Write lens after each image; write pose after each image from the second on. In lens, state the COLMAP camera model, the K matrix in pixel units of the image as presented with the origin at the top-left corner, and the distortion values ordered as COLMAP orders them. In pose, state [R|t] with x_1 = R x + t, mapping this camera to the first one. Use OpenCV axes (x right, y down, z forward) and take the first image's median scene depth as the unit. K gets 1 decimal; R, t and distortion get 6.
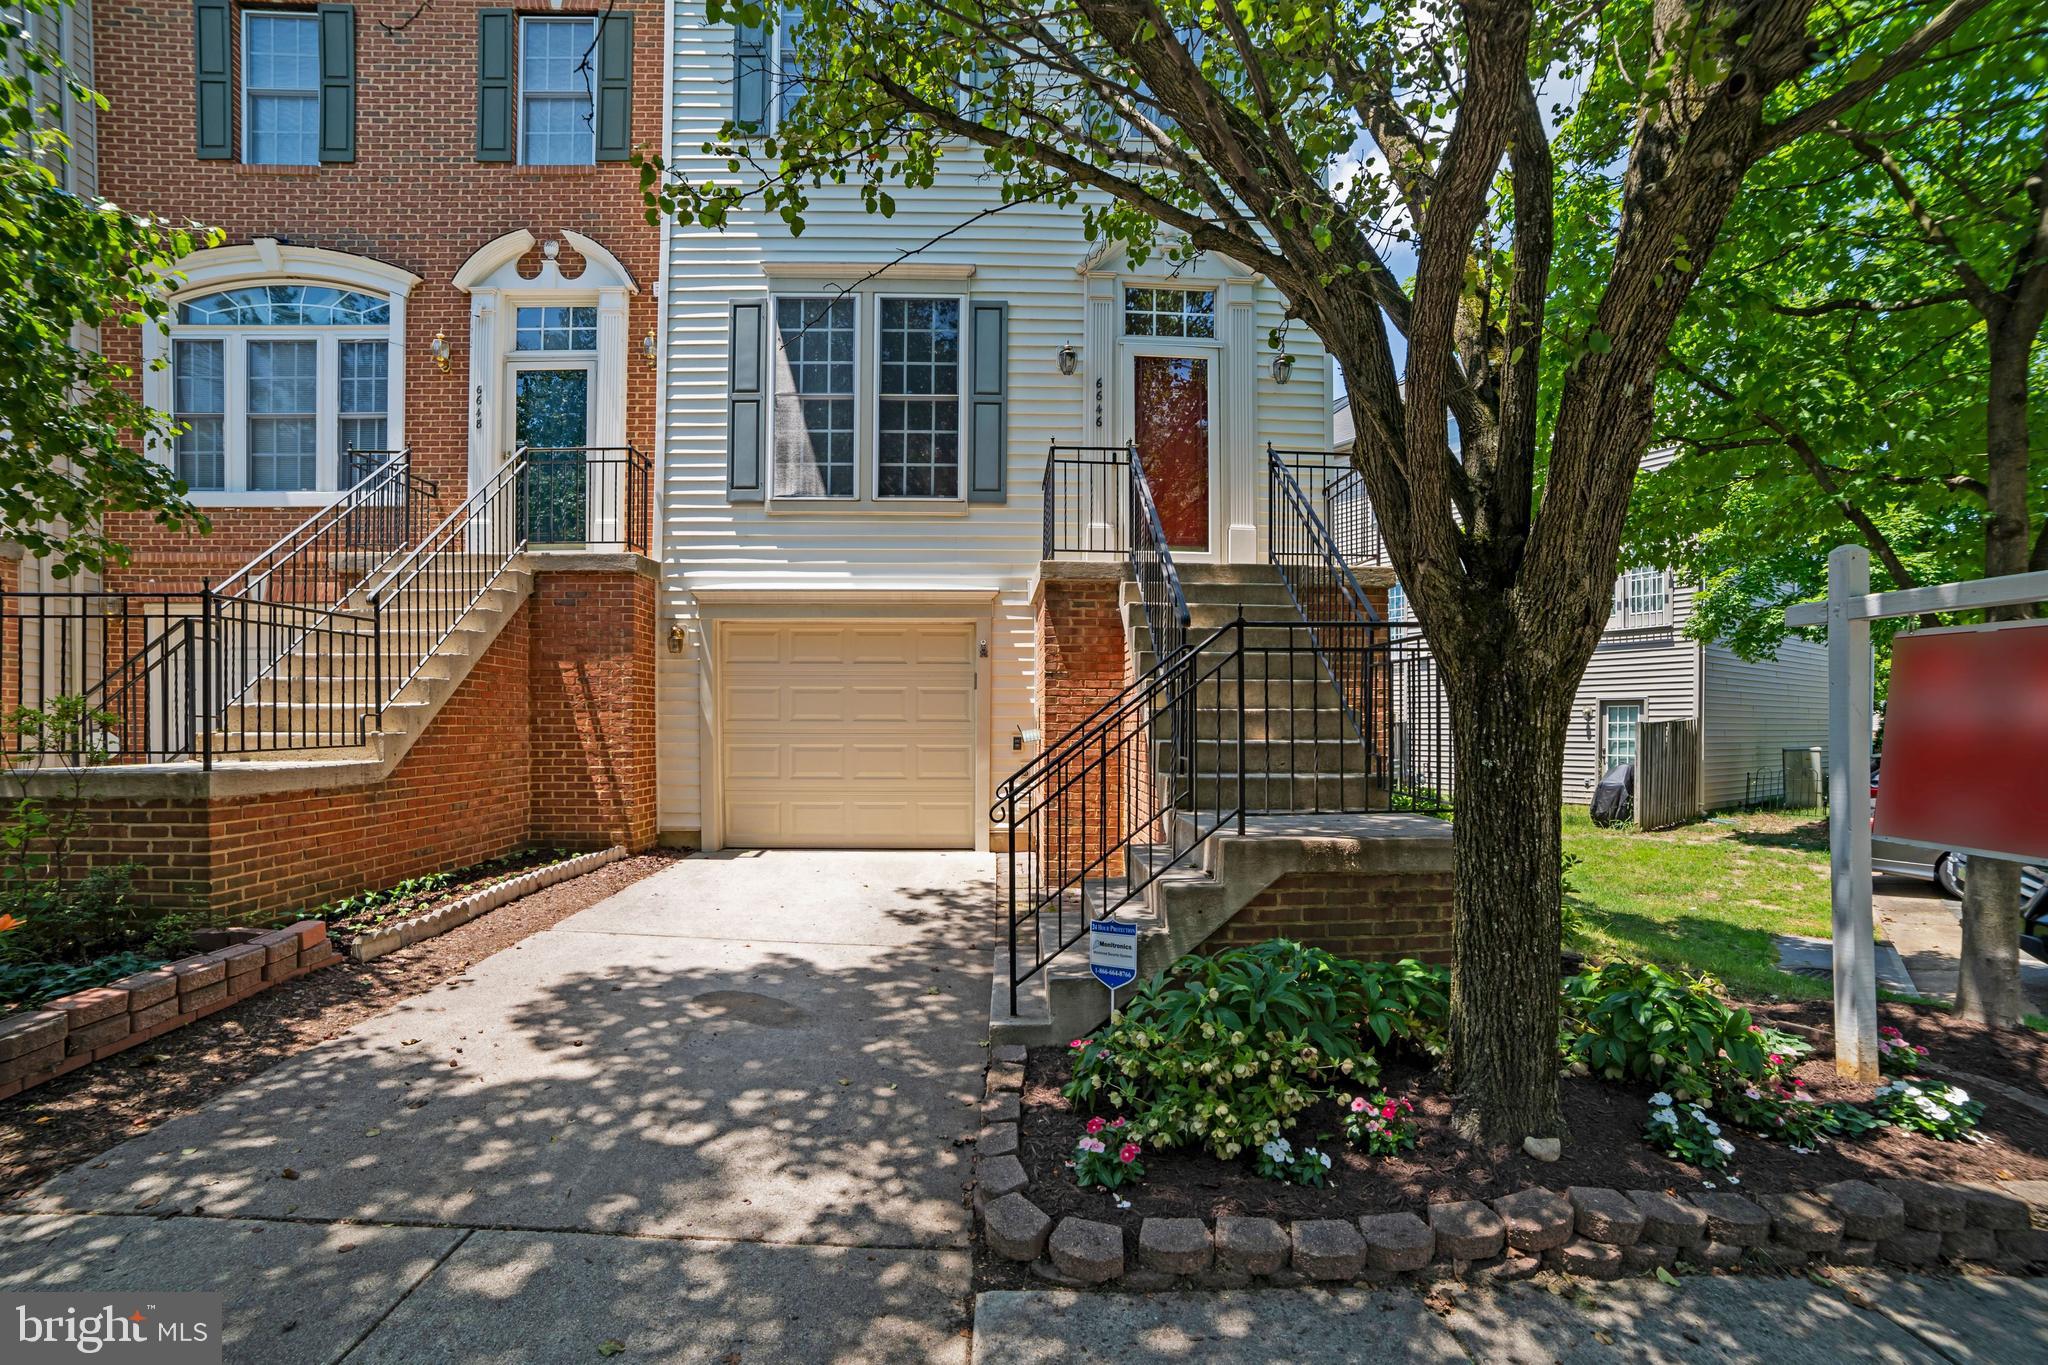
lens RADIAL K [[879.2, 0, 1021.5], [0, 879.2, 700.8], [0, 0, 1]] dist [-0.093237, 0.036875]
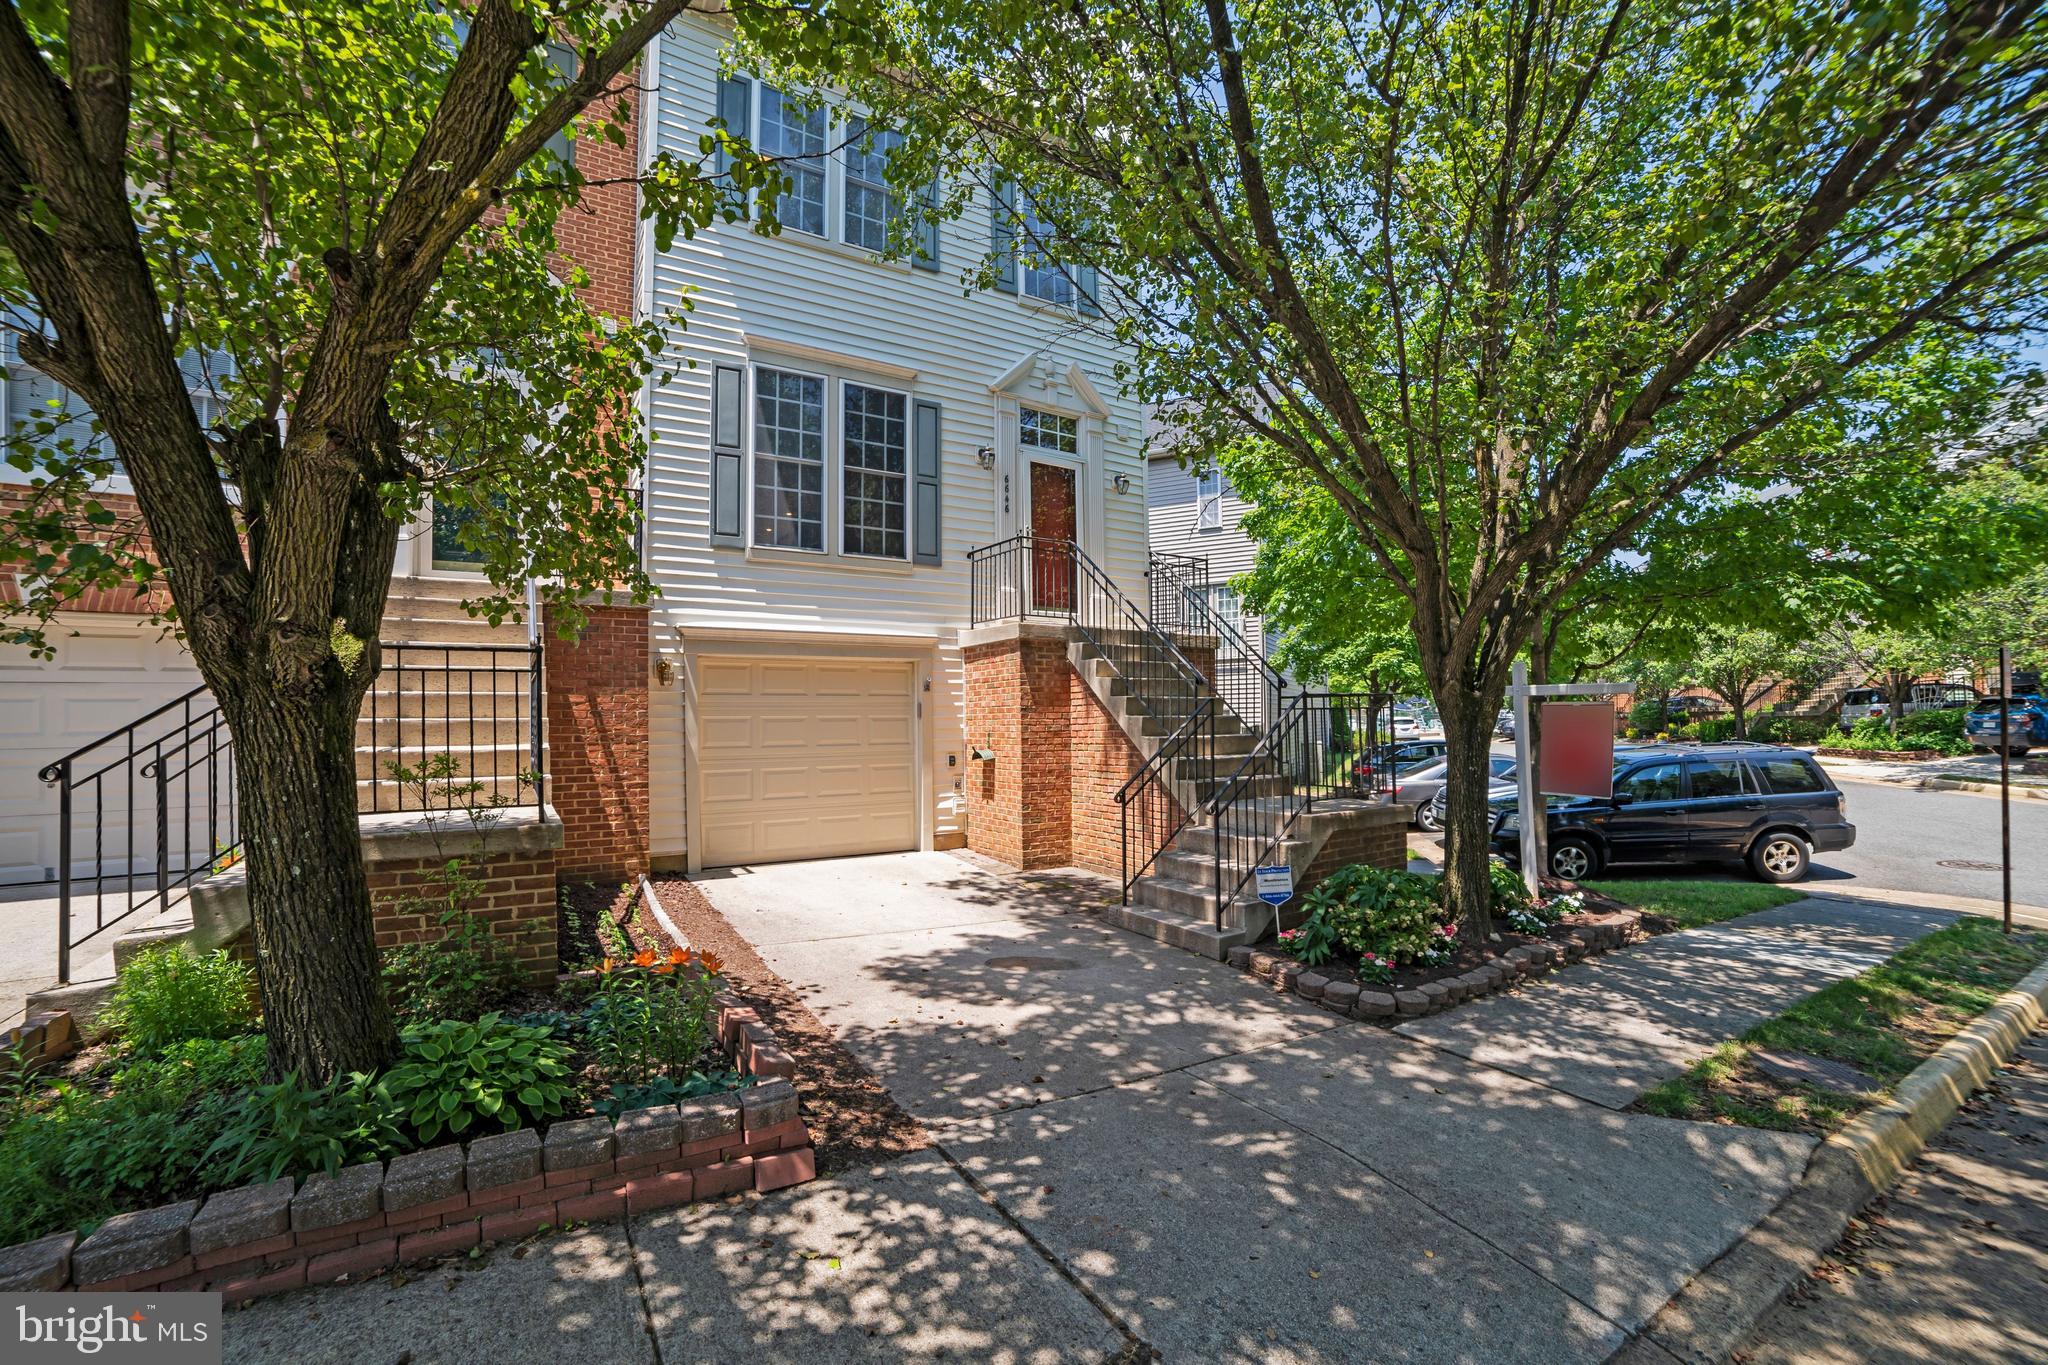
lens RADIAL K [[878.4, 0, 1000.8], [0, 878.4, 644.2], [0, 0, 1]] dist [-0.101546, 0.036482]
pose [[0.867350, 0.028578, 0.496877, -0.570566], [0.003962, 0.997922, -0.064311, -0.036330], [-0.497683, 0.057749, 0.865435, -0.113418]]
